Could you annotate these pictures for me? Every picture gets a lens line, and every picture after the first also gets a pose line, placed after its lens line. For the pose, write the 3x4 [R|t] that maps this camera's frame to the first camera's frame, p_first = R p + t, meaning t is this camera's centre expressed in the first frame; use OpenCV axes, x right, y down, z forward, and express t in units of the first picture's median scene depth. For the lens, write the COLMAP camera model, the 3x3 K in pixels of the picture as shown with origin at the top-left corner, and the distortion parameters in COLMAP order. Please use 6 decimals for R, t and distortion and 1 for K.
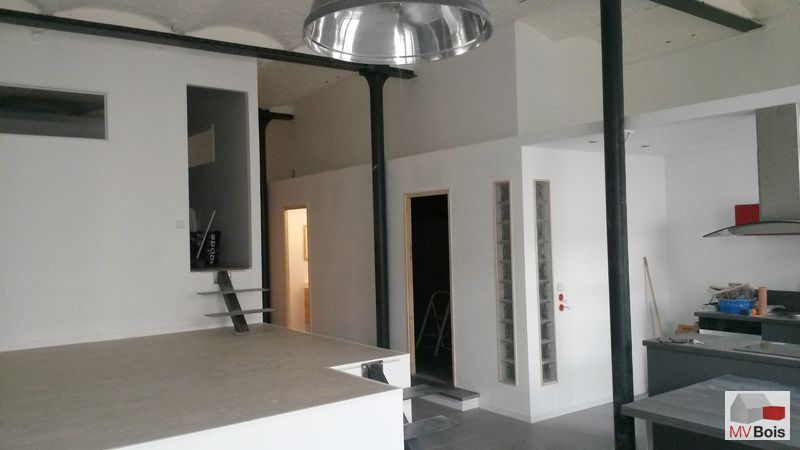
lens RADIAL K [[636.2, 0, 388.9], [0, 636.2, 219.2], [0, 0, 1]] dist [0.053567, -0.083364]
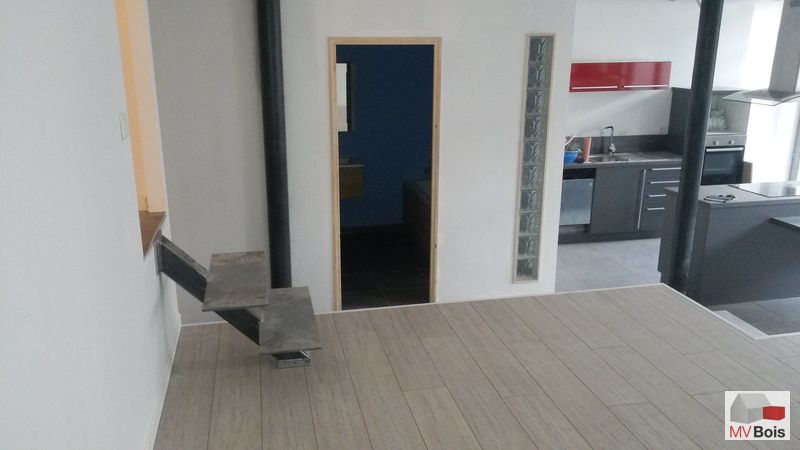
lens RADIAL K [[636.2, 0, 384.2], [0, 636.2, 221.4], [0, 0, 1]] dist [0.053567, -0.083364]
pose [[0.416545, -0.222109, 0.881566, -0.606813], [-0.025270, 0.966493, 0.255447, -0.033096], [-0.908764, -0.128682, 0.396975, 0.823530]]
